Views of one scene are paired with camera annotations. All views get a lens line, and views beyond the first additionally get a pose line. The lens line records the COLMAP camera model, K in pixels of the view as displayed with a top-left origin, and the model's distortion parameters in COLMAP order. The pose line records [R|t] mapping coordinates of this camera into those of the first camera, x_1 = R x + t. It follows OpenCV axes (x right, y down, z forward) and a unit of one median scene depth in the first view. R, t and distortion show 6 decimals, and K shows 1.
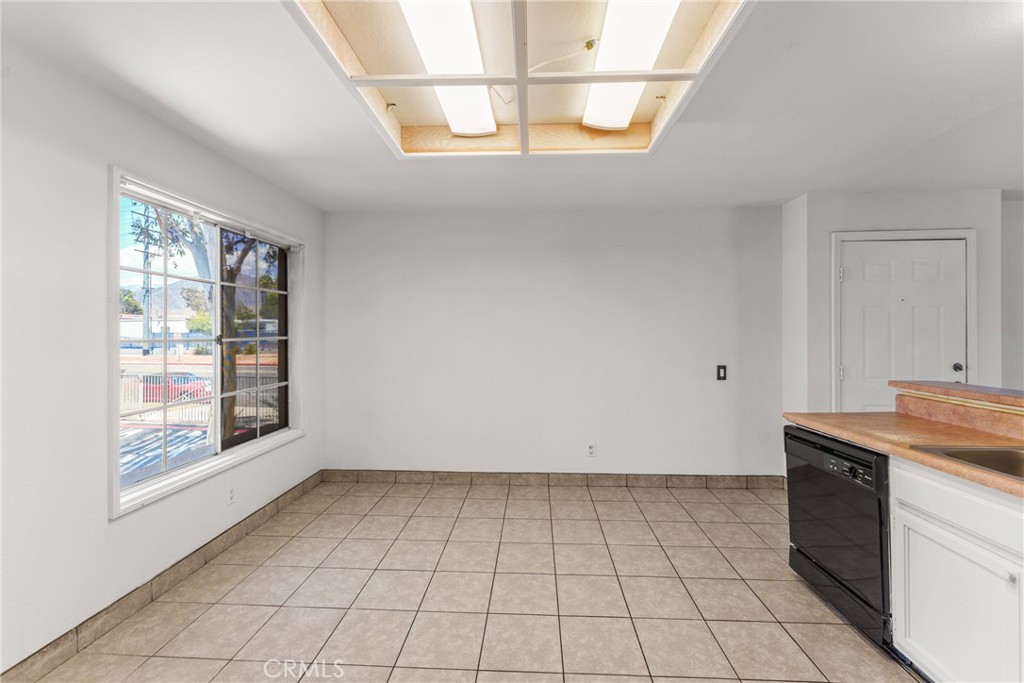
lens RADIAL K [[419.1, 0, 514.5], [0, 419.1, 335.2], [0, 0, 1]] dist [-0.003829, -0.000298]
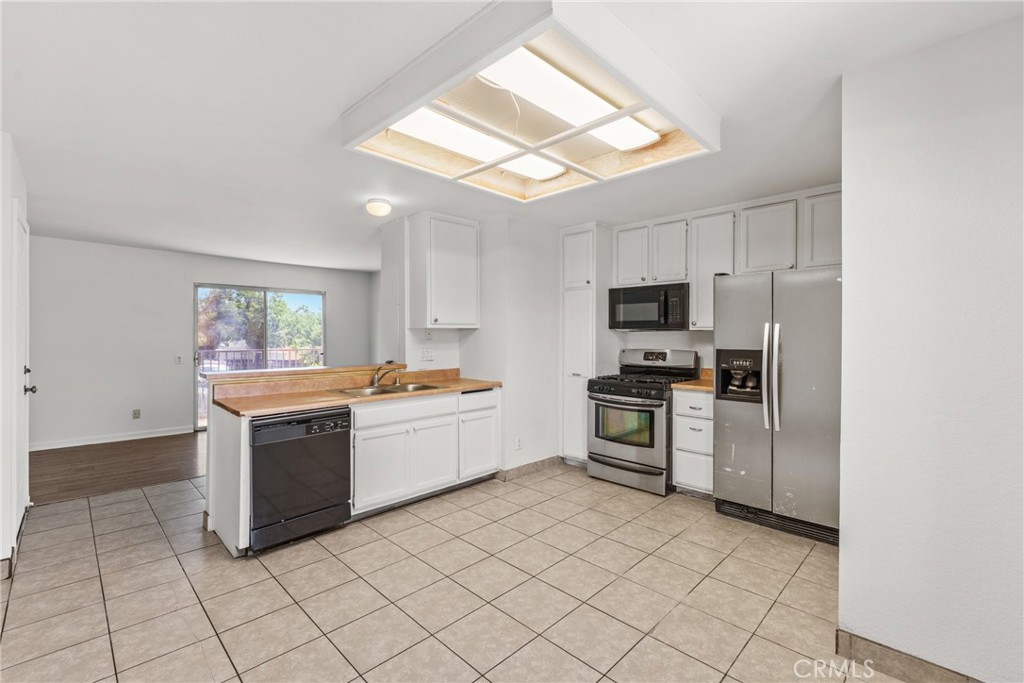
lens RADIAL K [[449.0, 0, 512.7], [0, 449.0, 337.1], [0, 0, 1]] dist [0.001400, 0.000141]
pose [[-0.743532, -0.002645, 0.668695, -0.693894], [0.002659, 0.999973, 0.006912, -0.003870], [-0.668695, 0.006918, -0.743505, 1.606667]]
